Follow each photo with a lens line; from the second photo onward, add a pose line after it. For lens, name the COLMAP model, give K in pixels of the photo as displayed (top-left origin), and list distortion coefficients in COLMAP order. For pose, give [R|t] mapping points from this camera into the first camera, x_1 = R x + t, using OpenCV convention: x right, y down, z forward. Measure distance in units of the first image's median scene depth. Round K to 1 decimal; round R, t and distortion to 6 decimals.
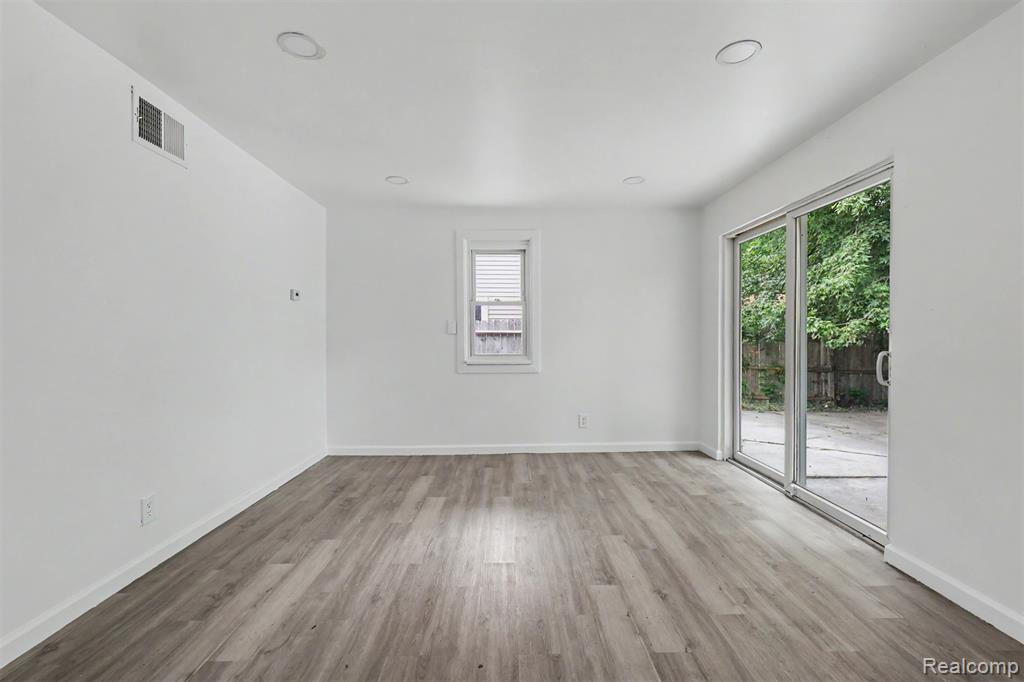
lens RADIAL K [[449.7, 0, 509.3], [0, 449.7, 341.3], [0, 0, 1]] dist [-0.004790, 0.001939]
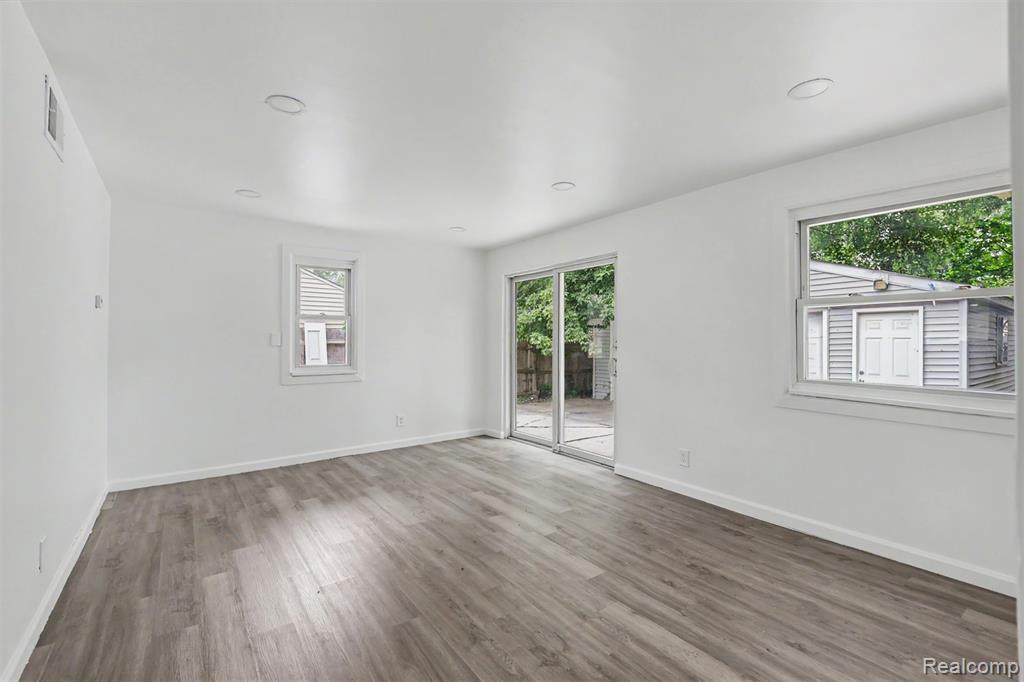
lens RADIAL K [[449.7, 0, 515.6], [0, 449.7, 339.5], [0, 0, 1]] dist [-0.004790, 0.001939]
pose [[0.806489, 0.007600, 0.591200, -0.357999], [0.005672, 0.999772, -0.020591, -0.009376], [-0.591221, 0.019960, 0.806262, -0.151306]]
